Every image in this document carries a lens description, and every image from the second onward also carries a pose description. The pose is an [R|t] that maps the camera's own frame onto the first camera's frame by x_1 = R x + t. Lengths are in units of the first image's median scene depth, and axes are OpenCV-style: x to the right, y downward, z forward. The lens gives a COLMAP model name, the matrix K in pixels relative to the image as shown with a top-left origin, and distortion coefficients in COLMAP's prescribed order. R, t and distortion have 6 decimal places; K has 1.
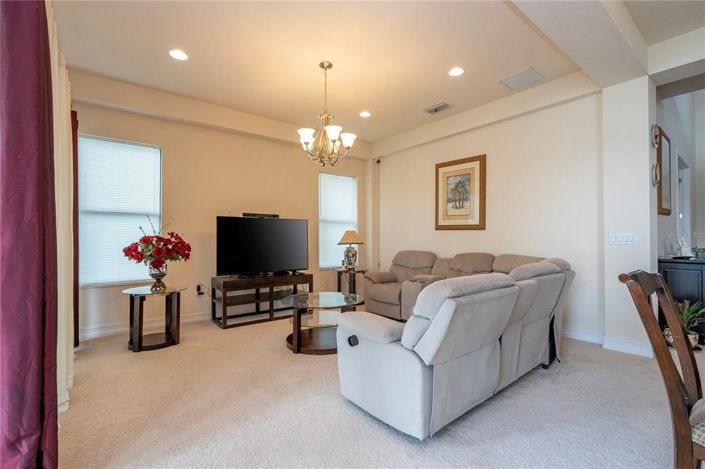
lens RADIAL K [[313.2, 0, 350.5], [0, 313.2, 237.1], [0, 0, 1]] dist [-0.001655, 0.000237]
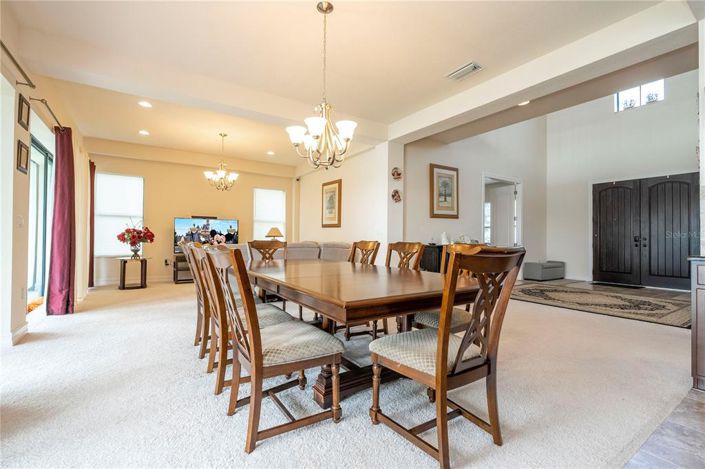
lens RADIAL K [[317.2, 0, 355.5], [0, 317.2, 235.8], [0, 0, 1]] dist [-0.001253, 0.000628]
pose [[0.997286, 0.009645, -0.072985, 0.763621], [-0.009933, 0.999944, -0.003585, 0.030011], [0.072946, 0.004301, 0.997327, -0.713082]]
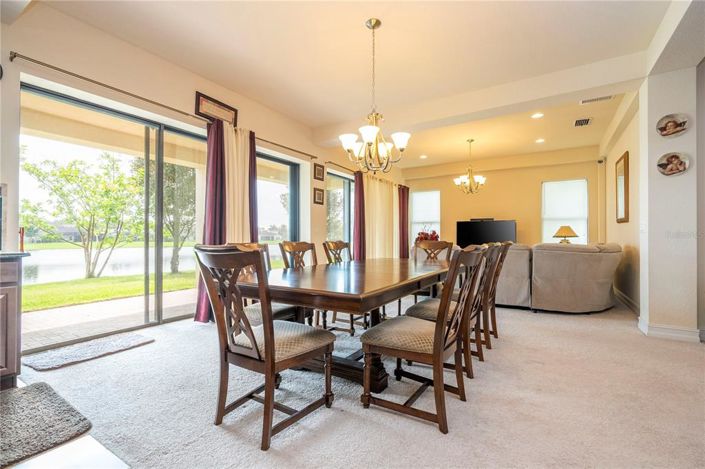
lens RADIAL K [[317.2, 0, 355.5], [0, 317.2, 235.8], [0, 0, 1]] dist [-0.001253, 0.000628]
pose [[0.334146, -0.001064, -0.942521, 1.390725], [0.000001, 0.999999, -0.001128, 0.028250], [0.942521, 0.000376, 0.334146, -0.276722]]
